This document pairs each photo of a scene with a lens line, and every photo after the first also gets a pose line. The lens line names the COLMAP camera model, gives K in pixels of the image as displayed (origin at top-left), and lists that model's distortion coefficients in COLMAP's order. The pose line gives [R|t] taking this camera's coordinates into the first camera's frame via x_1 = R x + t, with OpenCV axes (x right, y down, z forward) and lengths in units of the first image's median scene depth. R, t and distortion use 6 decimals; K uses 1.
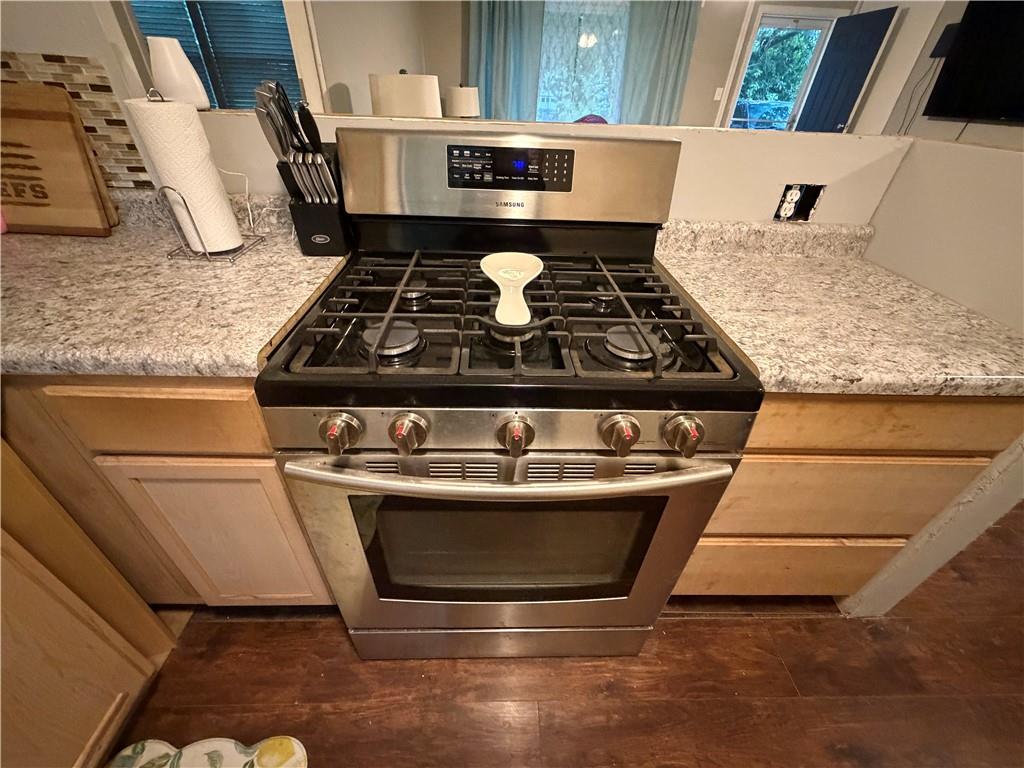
lens RADIAL K [[407.3, 0, 509.7], [0, 407.3, 383.6], [0, 0, 1]] dist [-0.001545, 0.000725]
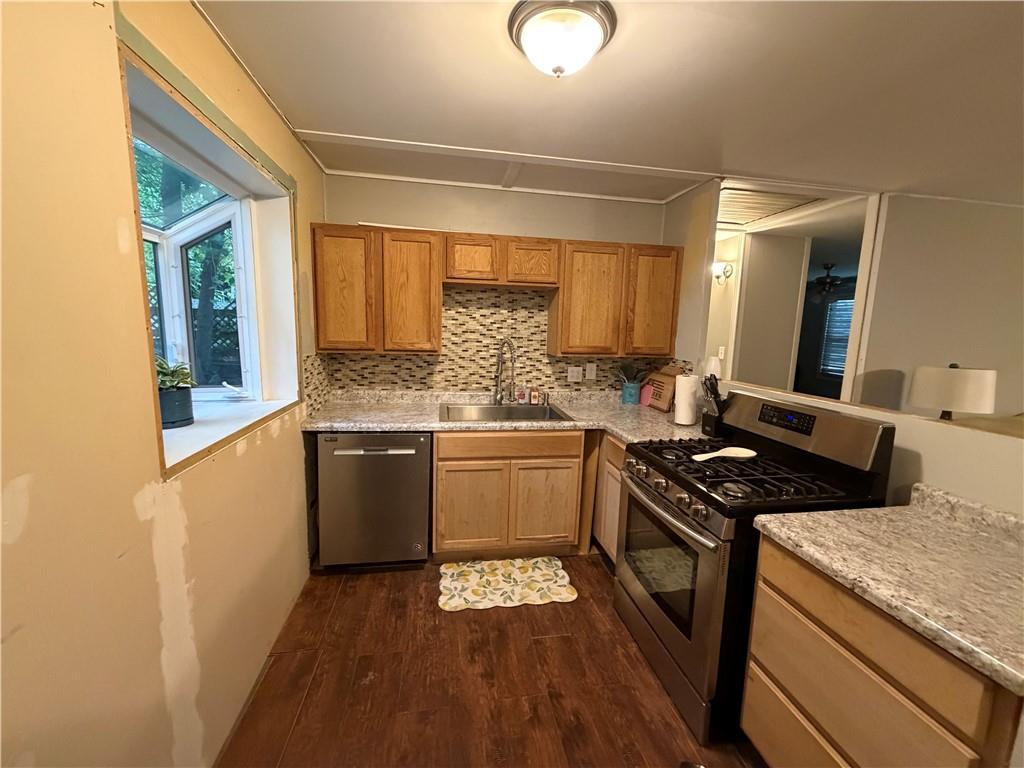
lens RADIAL K [[407.3, 0, 509.7], [0, 407.3, 383.6], [0, 0, 1]] dist [-0.001545, 0.000725]
pose [[0.144615, 0.102549, -0.984160, 2.028467], [-0.594918, 0.803778, -0.003666, 0.152336], [0.790670, 0.586024, 0.177247, -0.574772]]
